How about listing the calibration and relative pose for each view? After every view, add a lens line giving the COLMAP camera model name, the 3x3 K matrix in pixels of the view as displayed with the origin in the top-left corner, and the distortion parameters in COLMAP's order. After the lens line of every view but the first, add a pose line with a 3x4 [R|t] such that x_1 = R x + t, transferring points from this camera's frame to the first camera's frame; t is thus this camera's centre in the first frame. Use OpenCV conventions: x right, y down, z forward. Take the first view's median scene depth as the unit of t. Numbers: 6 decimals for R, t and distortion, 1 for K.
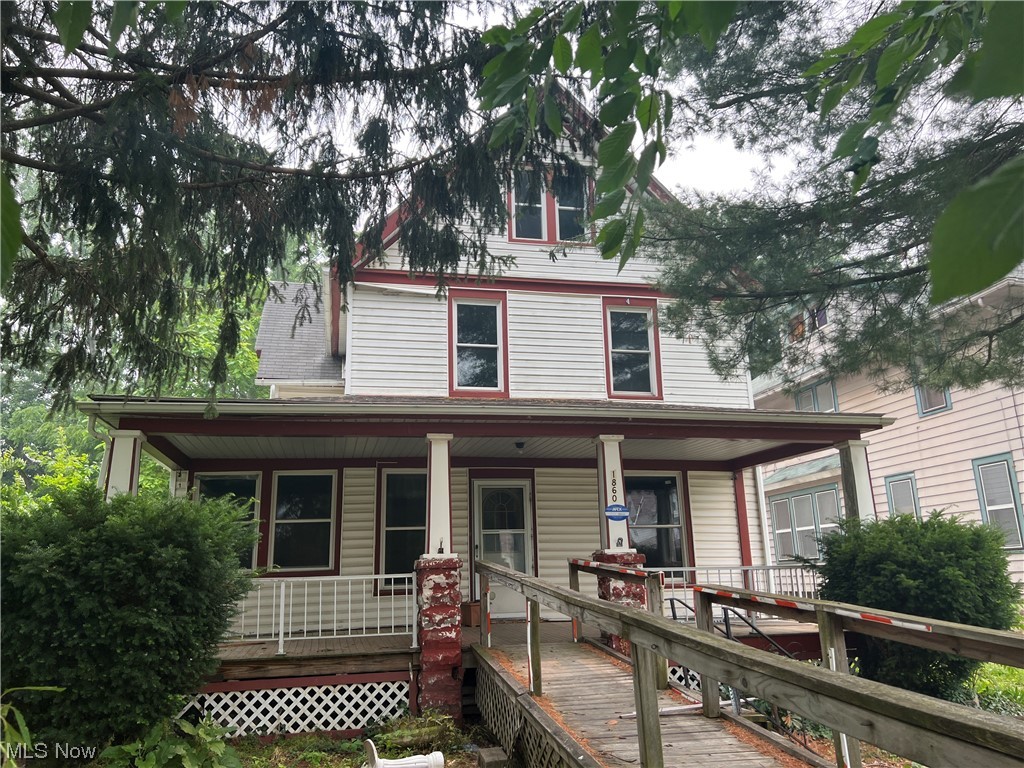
lens RADIAL K [[777.3, 0, 507.9], [0, 777.3, 383.9], [0, 0, 1]] dist [0.011508, -0.004912]
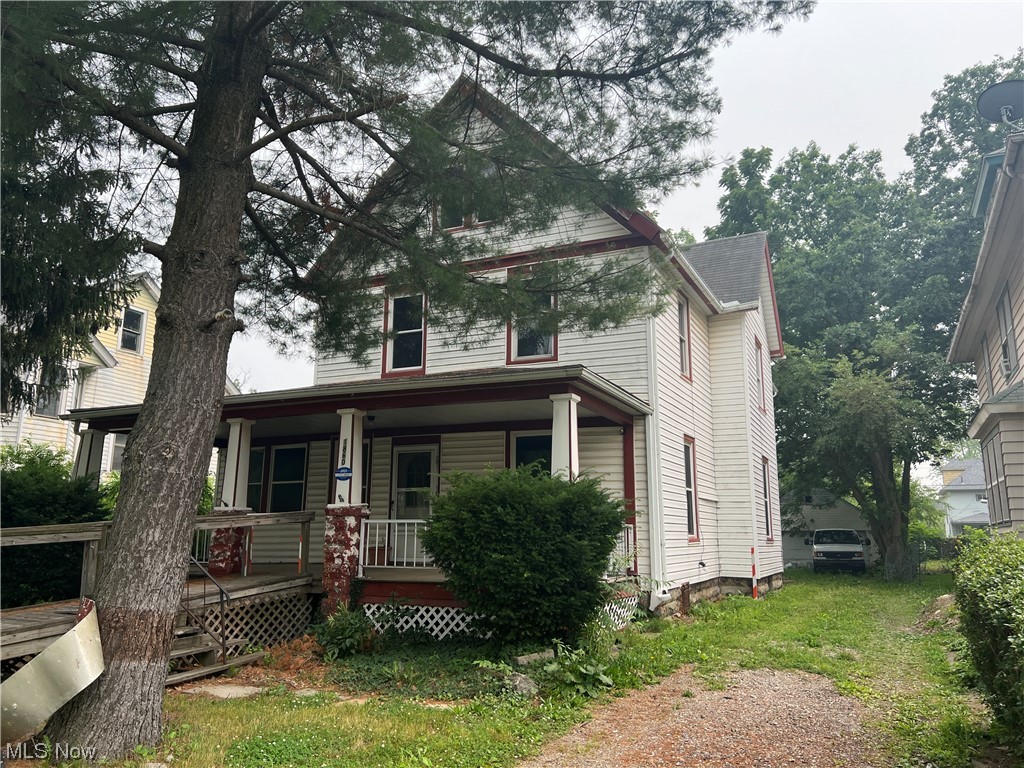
lens RADIAL K [[777.3, 0, 514.0], [0, 777.3, 379.5], [0, 0, 1]] dist [0.011508, -0.004912]
pose [[0.797992, -0.089544, -0.595979, 1.097972], [0.119159, 0.992821, 0.010382, 0.040770], [0.590771, -0.079301, 0.802933, 0.210023]]
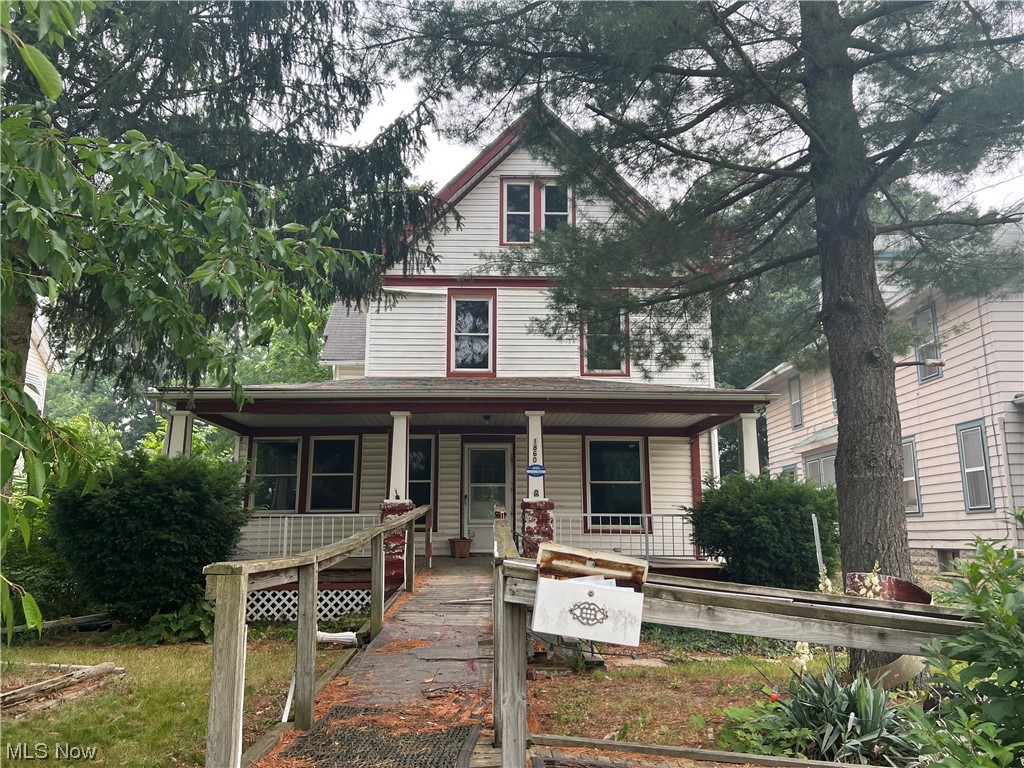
lens RADIAL K [[777.3, 0, 510.4], [0, 777.3, 384.3], [0, 0, 1]] dist [0.011508, -0.004912]
pose [[0.982782, -0.009981, -0.184502, 0.345730], [0.020352, 0.998311, 0.054406, -0.050933], [0.183647, -0.057224, 0.981325, -0.275980]]
